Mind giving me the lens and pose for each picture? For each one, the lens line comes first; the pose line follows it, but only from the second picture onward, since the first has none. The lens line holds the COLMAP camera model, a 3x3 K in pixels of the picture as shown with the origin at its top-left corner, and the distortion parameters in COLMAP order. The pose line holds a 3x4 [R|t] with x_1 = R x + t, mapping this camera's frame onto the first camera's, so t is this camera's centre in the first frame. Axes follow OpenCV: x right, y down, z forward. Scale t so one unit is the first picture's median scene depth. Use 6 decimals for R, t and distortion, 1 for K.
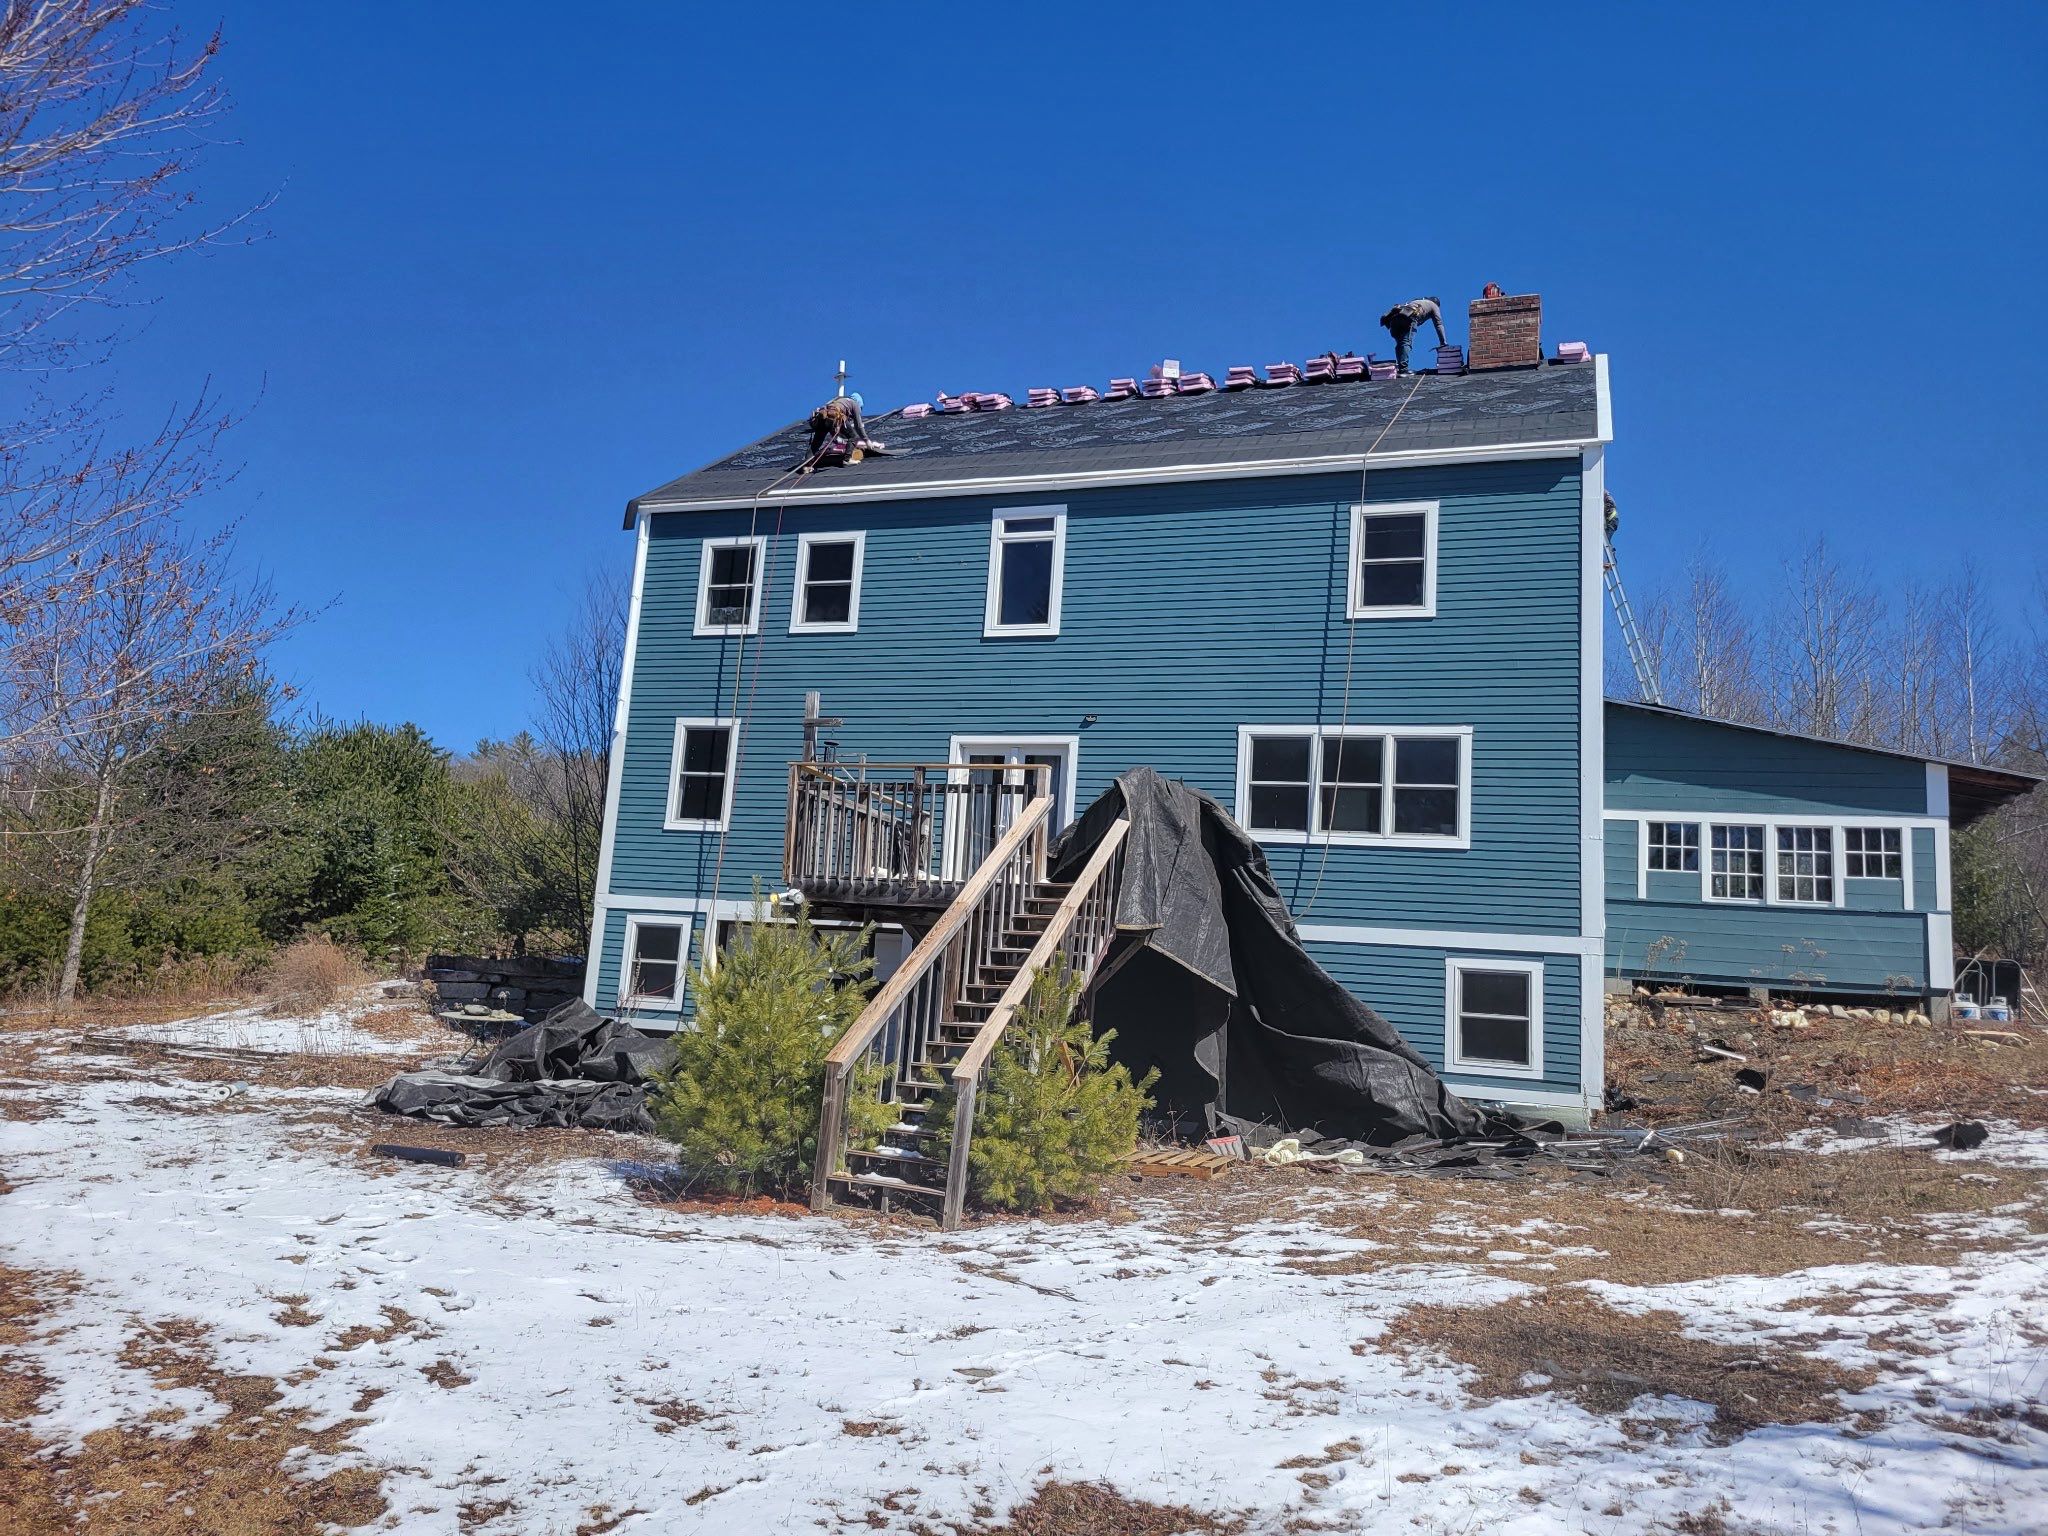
lens RADIAL K [[1530.1, 0, 964.4], [0, 1530.1, 771.2], [0, 0, 1]] dist [0.028208, -0.004352]
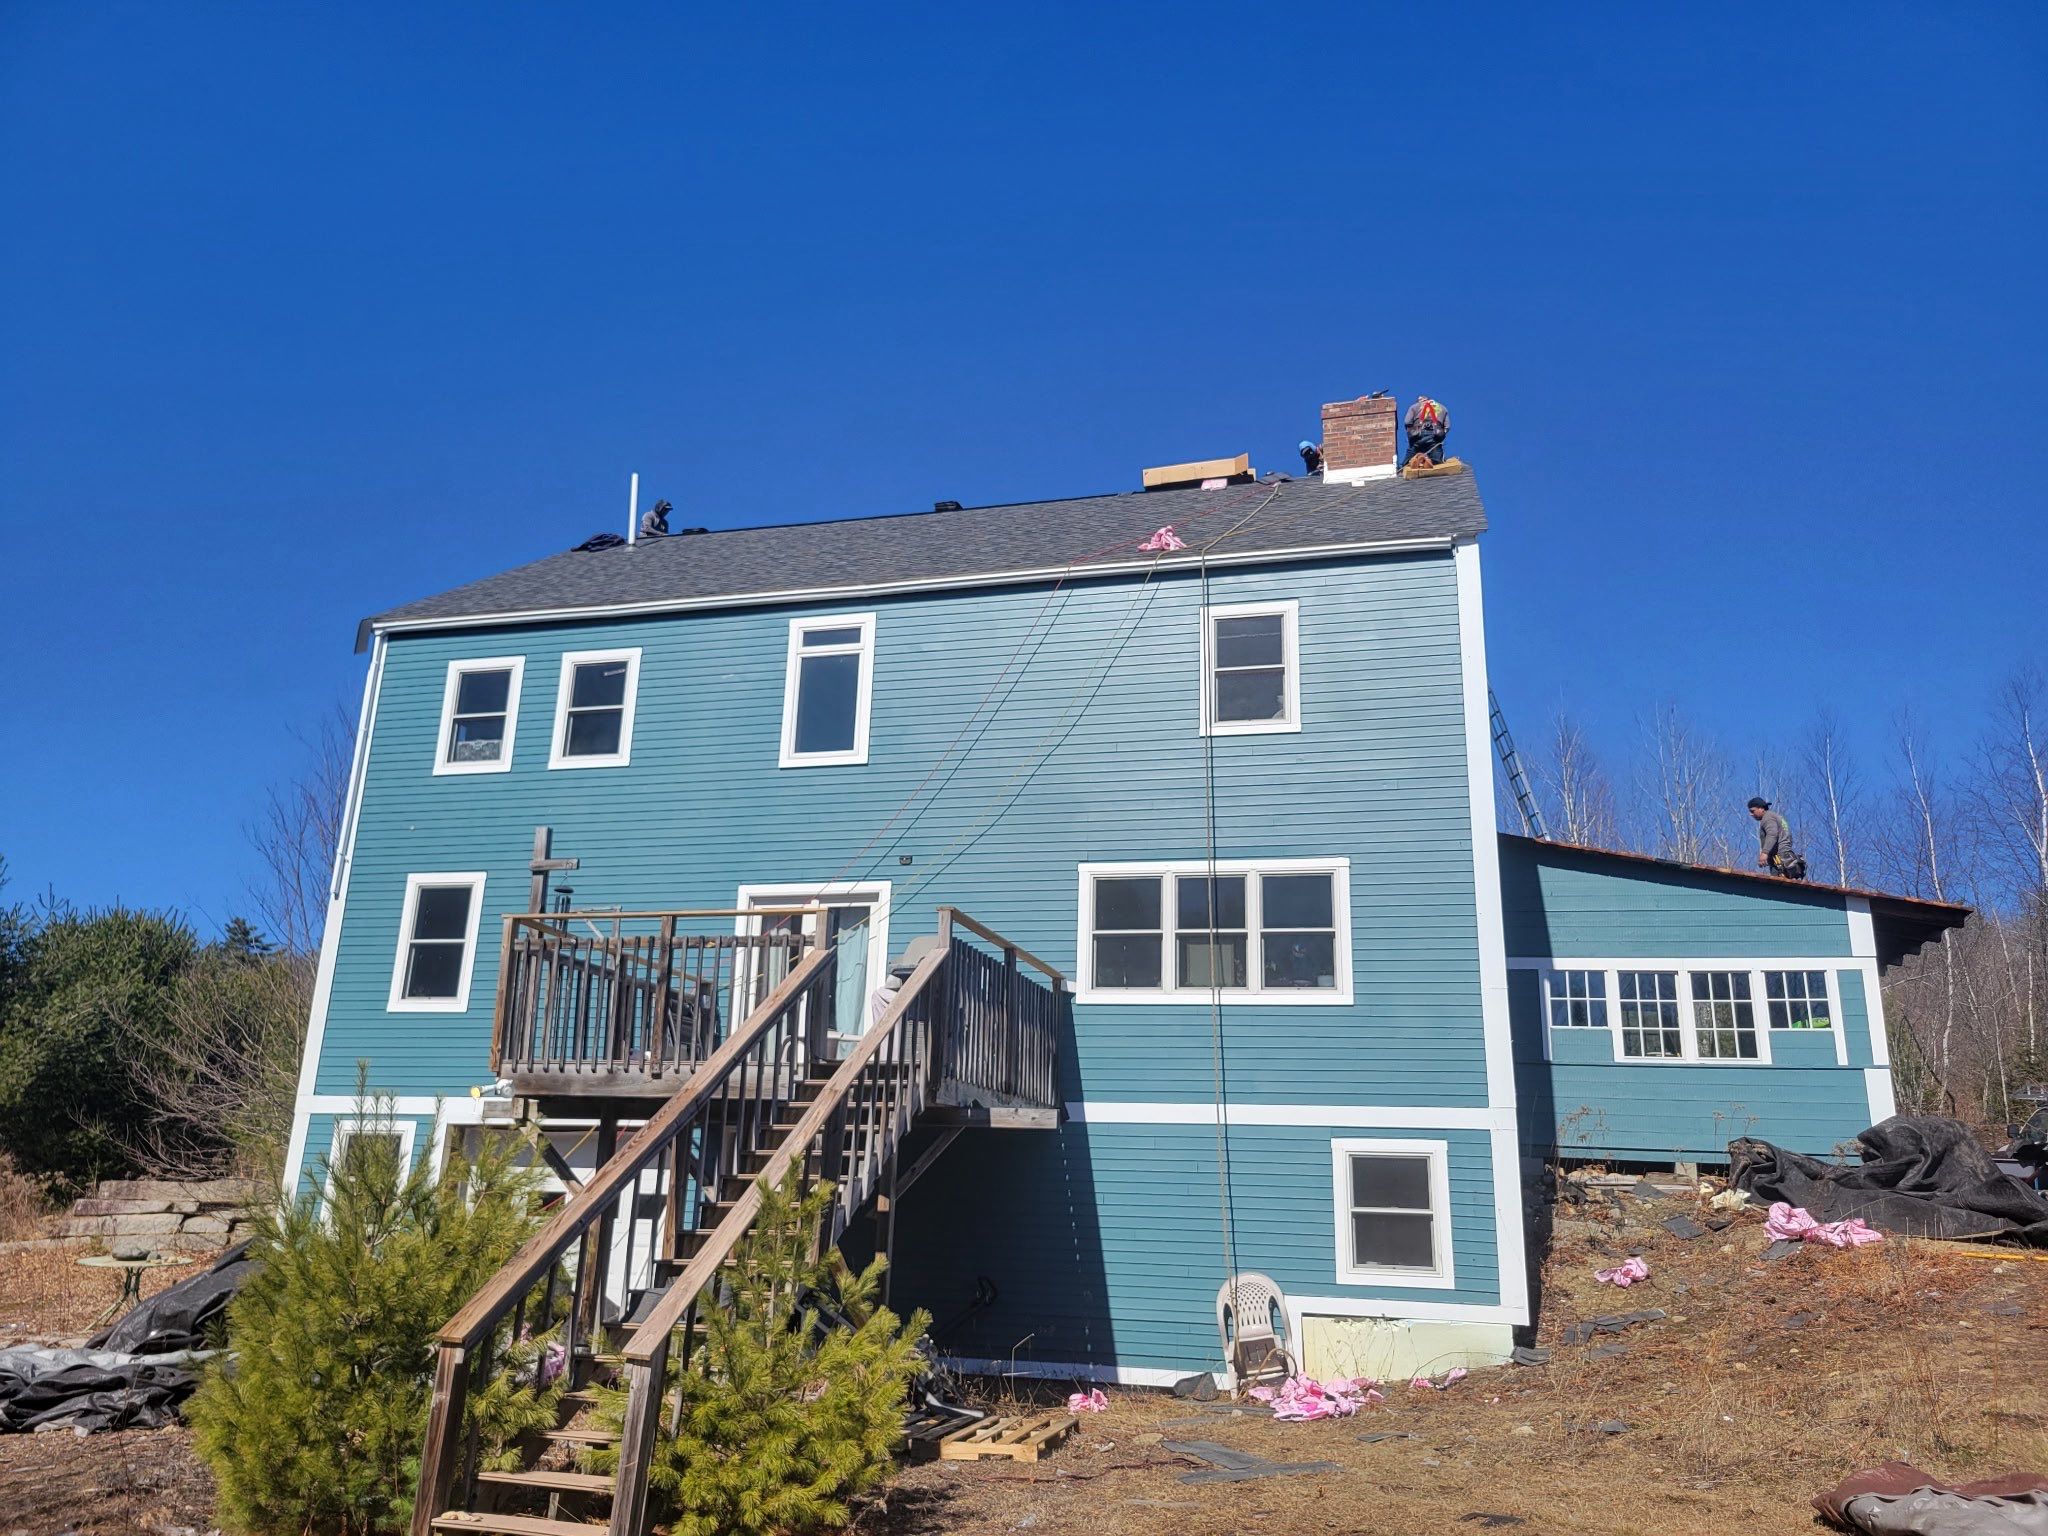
lens RADIAL K [[1537.1, 0, 1011.2], [0, 1537.1, 766.7], [0, 0, 1]] dist [0.019743, 0.000012]
pose [[0.994315, -0.010219, 0.105987, 0.052370], [0.023108, 0.992370, -0.121107, 0.017257], [-0.103940, 0.122867, 0.986965, 0.161406]]
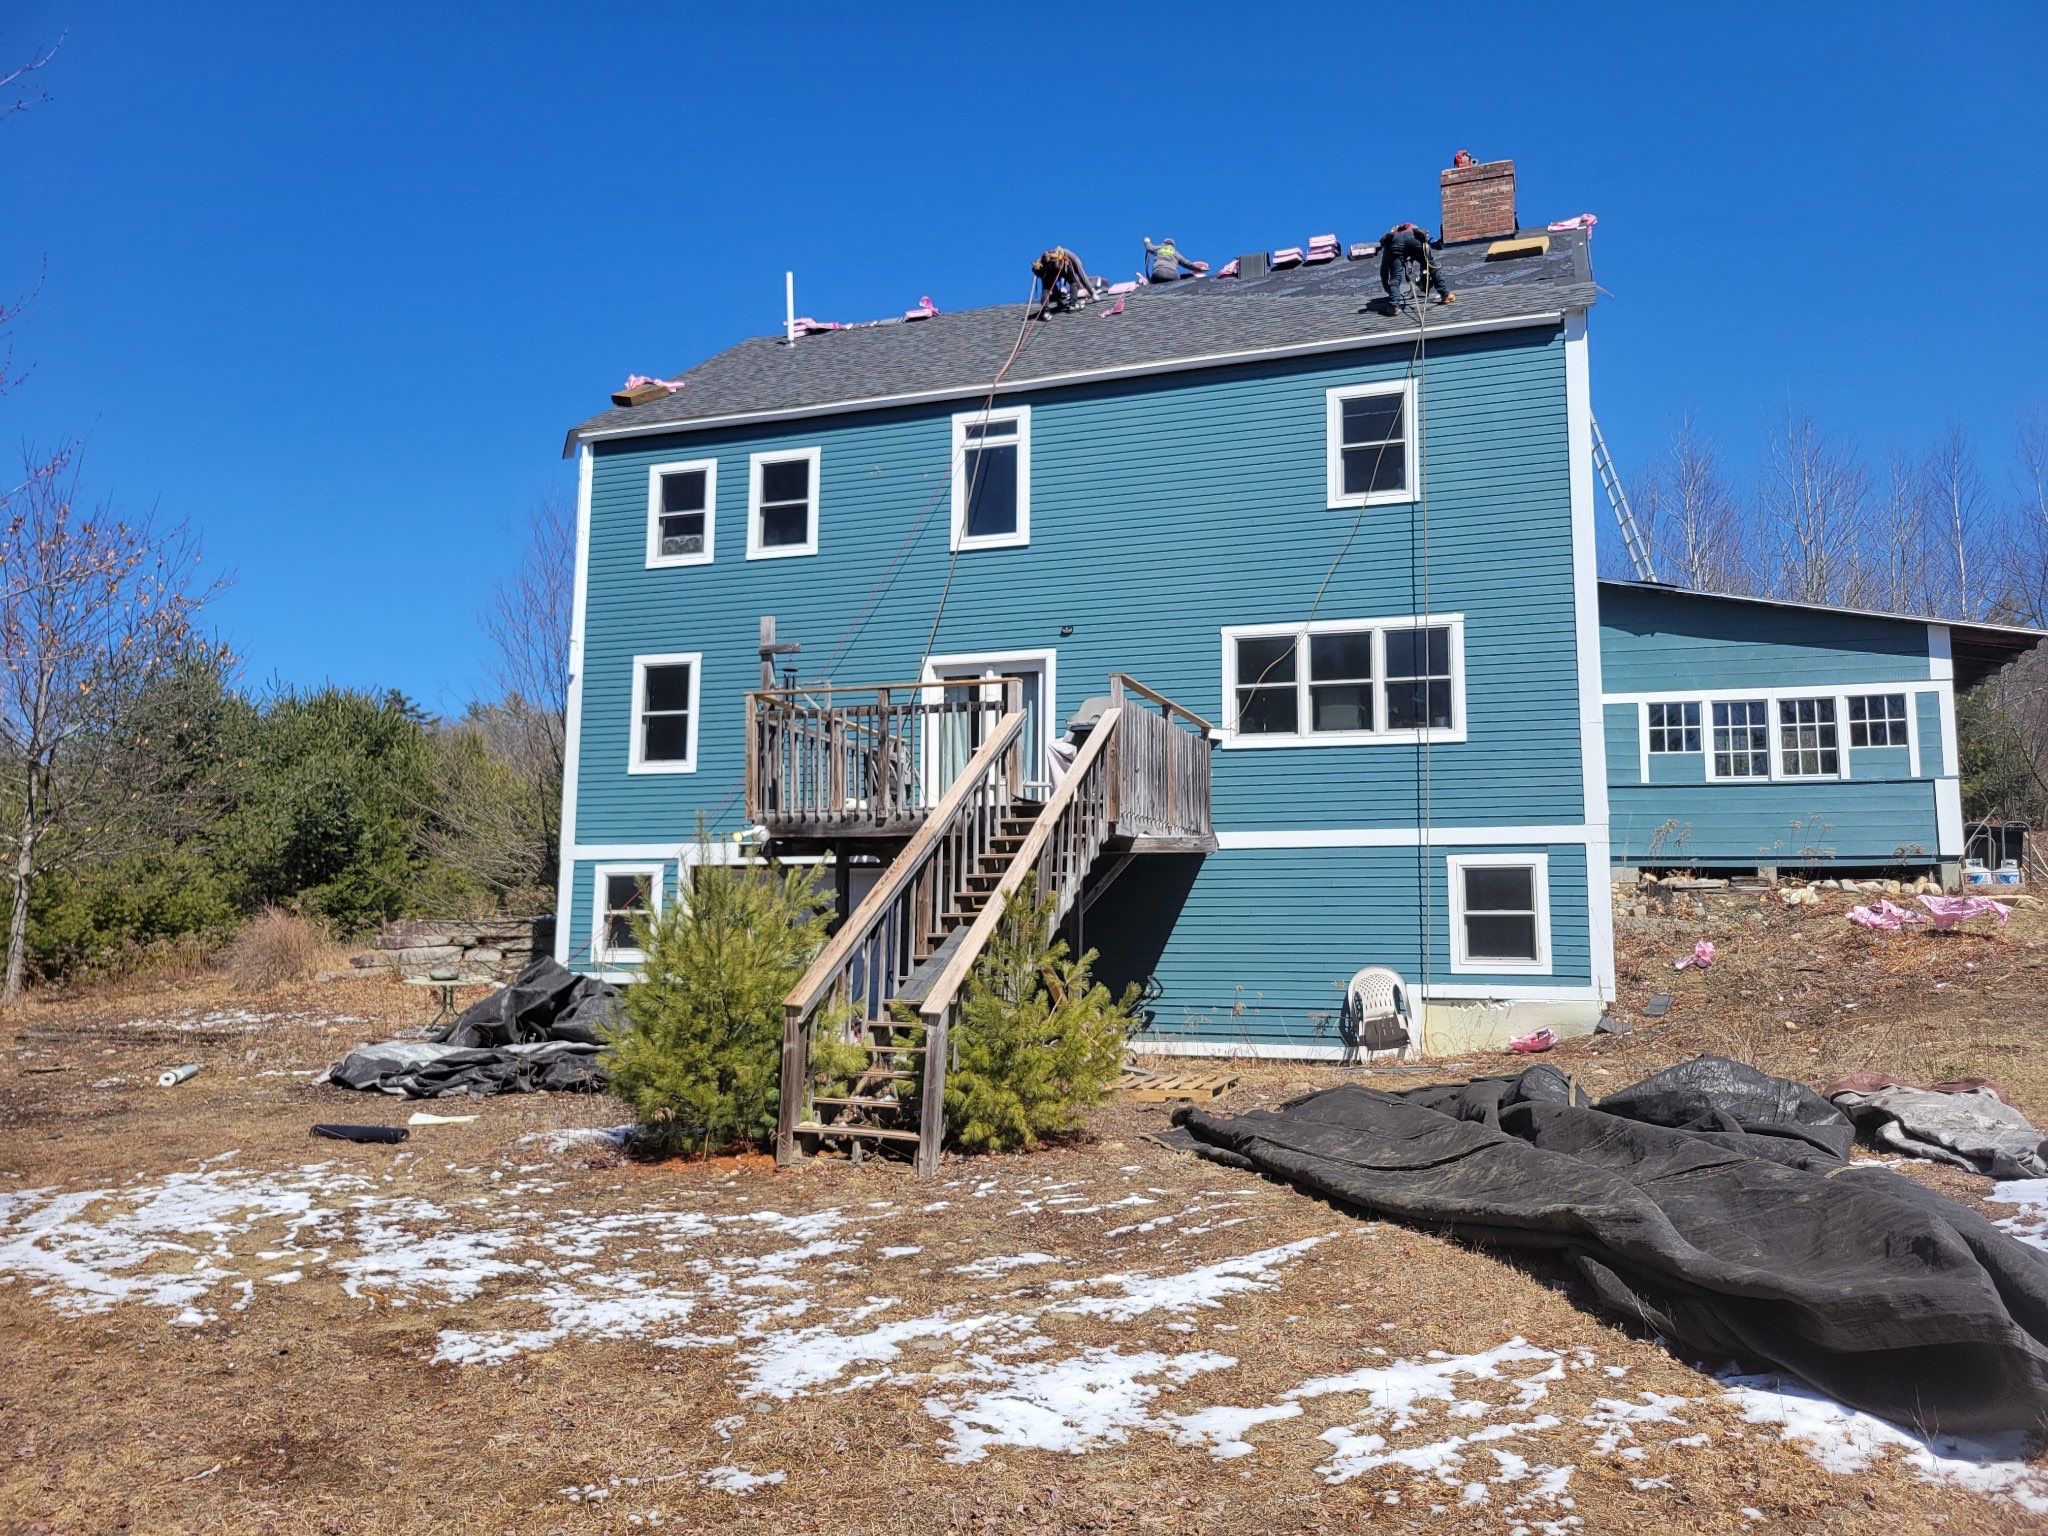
lens RADIAL K [[1537.1, 0, 1011.2], [0, 1537.1, 766.7], [0, 0, 1]] dist [0.019743, 0.000012]
pose [[0.997801, -0.060693, 0.026629, 0.017542], [0.059573, 0.997380, 0.041030, 0.009212], [-0.029049, -0.039353, 0.998803, 0.043172]]
